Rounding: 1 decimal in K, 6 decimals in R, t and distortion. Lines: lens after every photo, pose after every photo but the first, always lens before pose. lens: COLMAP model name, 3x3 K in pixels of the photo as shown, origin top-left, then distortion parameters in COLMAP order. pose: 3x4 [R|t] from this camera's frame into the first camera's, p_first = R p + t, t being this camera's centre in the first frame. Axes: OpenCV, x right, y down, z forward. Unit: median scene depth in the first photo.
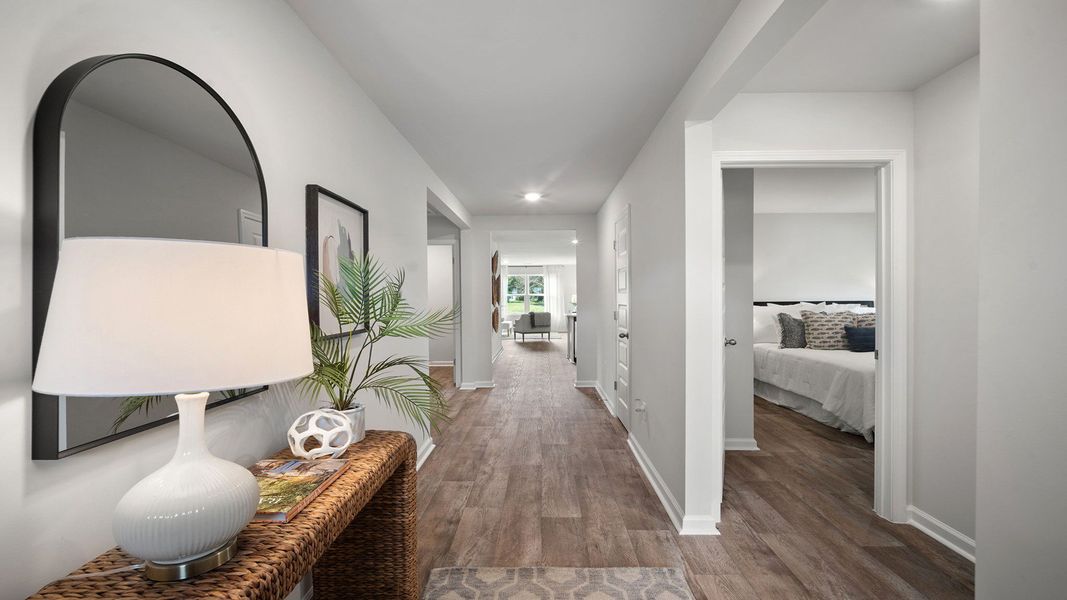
lens RADIAL K [[480.1, 0, 533.2], [0, 480.1, 303.1], [0, 0, 1]] dist [-0.004366, 0.000784]
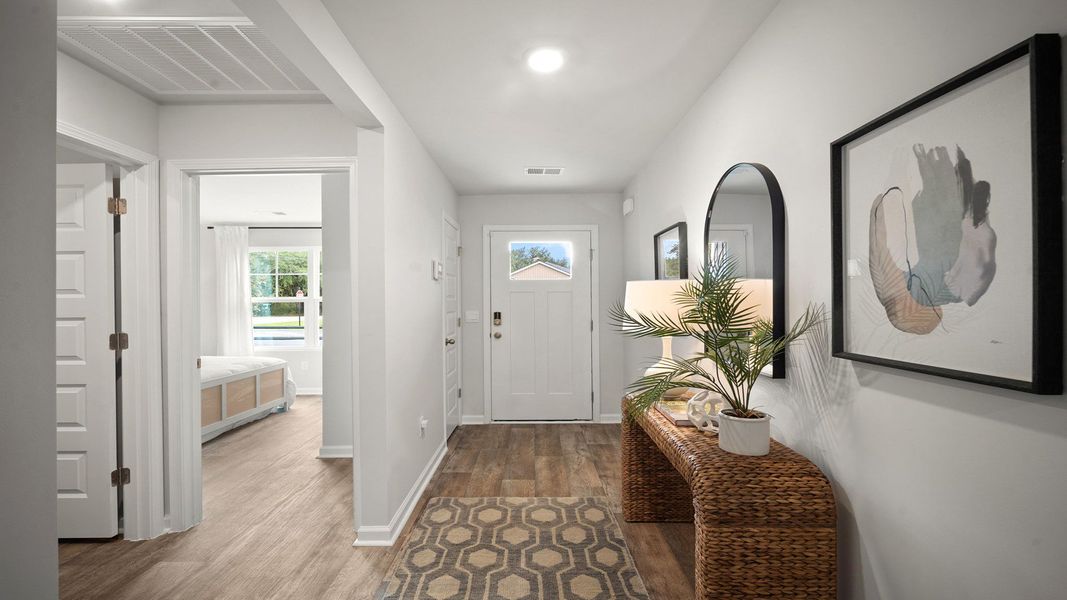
lens RADIAL K [[480.1, 0, 528.1], [0, 480.1, 290.4], [0, 0, 1]] dist [-0.004366, 0.000784]
pose [[-0.999625, 0.025996, -0.008583, 0.017136], [0.025968, 0.999657, 0.003433, -0.022269], [0.008669, 0.003208, -0.999957, 1.146459]]
